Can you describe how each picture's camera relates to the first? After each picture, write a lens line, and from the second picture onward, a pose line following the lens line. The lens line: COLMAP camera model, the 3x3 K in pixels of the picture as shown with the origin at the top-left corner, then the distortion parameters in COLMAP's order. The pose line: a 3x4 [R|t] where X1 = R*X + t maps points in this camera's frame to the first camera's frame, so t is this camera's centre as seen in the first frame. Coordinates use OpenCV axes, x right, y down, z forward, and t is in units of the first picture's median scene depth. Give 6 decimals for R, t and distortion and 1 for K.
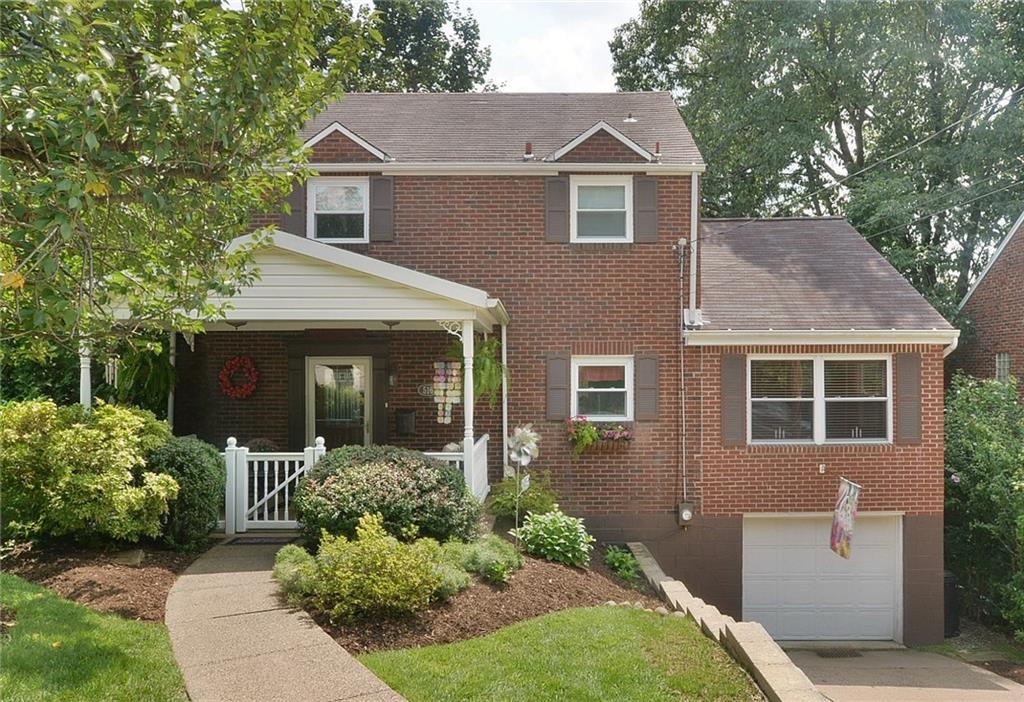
lens RADIAL K [[797.6, 0, 511.4], [0, 797.6, 355.1], [0, 0, 1]] dist [-0.019023, 0.000684]
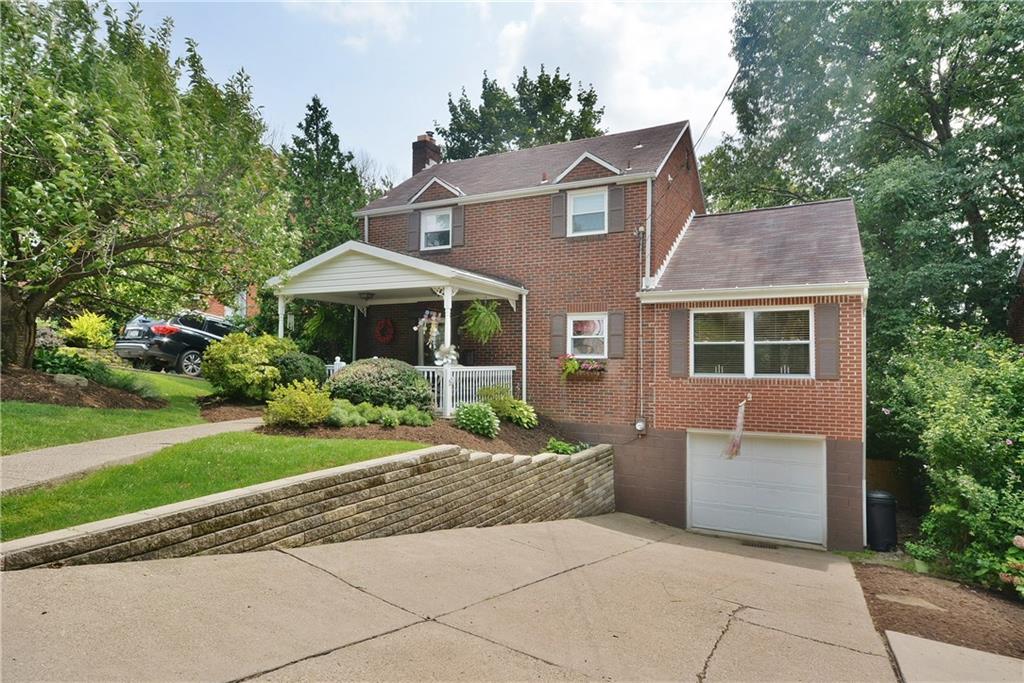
lens RADIAL K [[610.7, 0, 512.1], [0, 610.7, 339.0], [0, 0, 1]] dist [-0.000214, -0.000127]
pose [[0.884969, -0.008677, -0.465569, 0.507441], [-0.001905, 0.999751, -0.022253, 0.072484], [0.465646, 0.020580, 0.884732, -0.040760]]
